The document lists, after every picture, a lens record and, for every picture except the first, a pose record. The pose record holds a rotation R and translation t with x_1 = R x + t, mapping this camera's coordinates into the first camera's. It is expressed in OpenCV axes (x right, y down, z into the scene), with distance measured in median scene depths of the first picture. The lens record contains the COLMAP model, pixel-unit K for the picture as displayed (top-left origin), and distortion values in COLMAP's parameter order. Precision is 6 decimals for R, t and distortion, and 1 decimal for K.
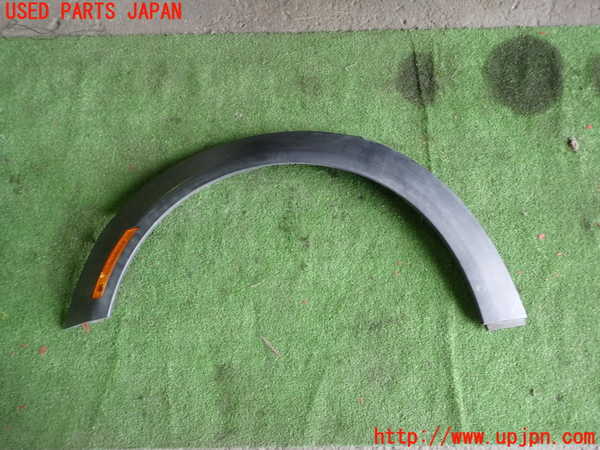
lens RADIAL K [[436.9, 0, 300.0], [0, 436.9, 225.0], [0, 0, 1]] dist [0.002408, -0.000356]
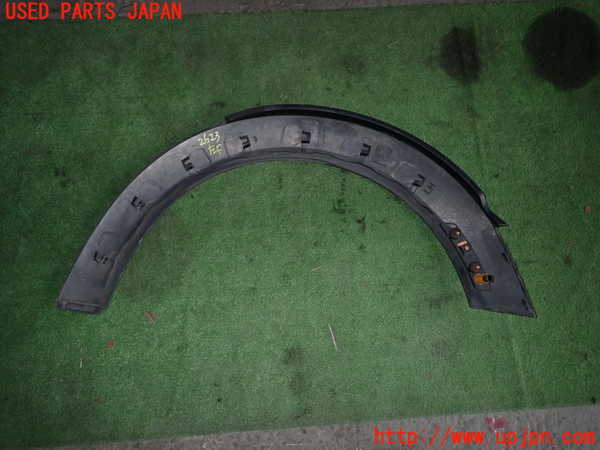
lens RADIAL K [[436.9, 0, 300.0], [0, 436.9, 225.0], [0, 0, 1]] dist [0.002408, -0.000356]
pose [[0.997931, -0.043222, 0.047599, -0.175580], [0.040213, 0.997237, 0.062459, -0.026667], [-0.050168, -0.060415, 0.996912, -0.001005]]
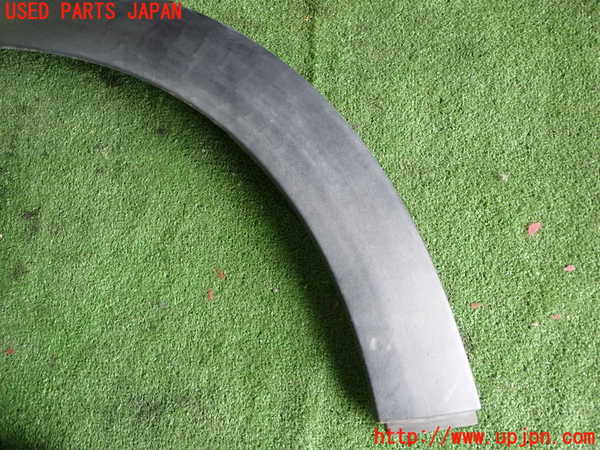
lens RADIAL K [[436.9, 0, 300.0], [0, 436.9, 225.0], [0, 0, 1]] dist [0.002408, -0.000356]
pose [[0.998838, 0.037245, -0.030576, 0.315238], [-0.033409, 0.992502, 0.117577, -0.022186], [0.034726, -0.116419, 0.992593, 0.527024]]
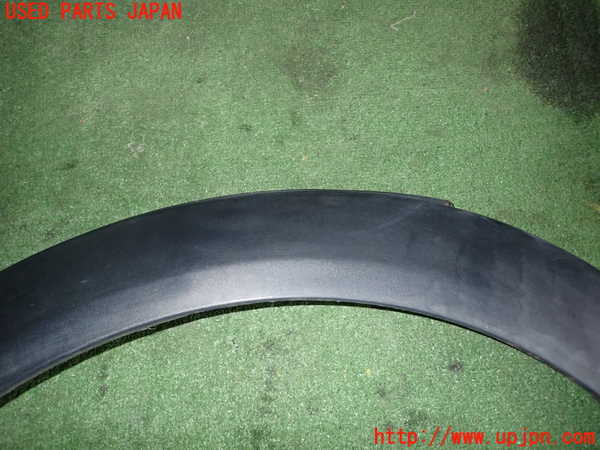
lens RADIAL K [[373.3, 0, 300.0], [0, 373.3, 225.0], [0, 0, 1]] dist [0.002529, 0.000585]
pose [[0.999377, -0.030080, 0.018479, 0.002574], [0.028747, 0.997230, 0.068593, -0.214204], [-0.020491, -0.068019, 0.997474, 0.692824]]
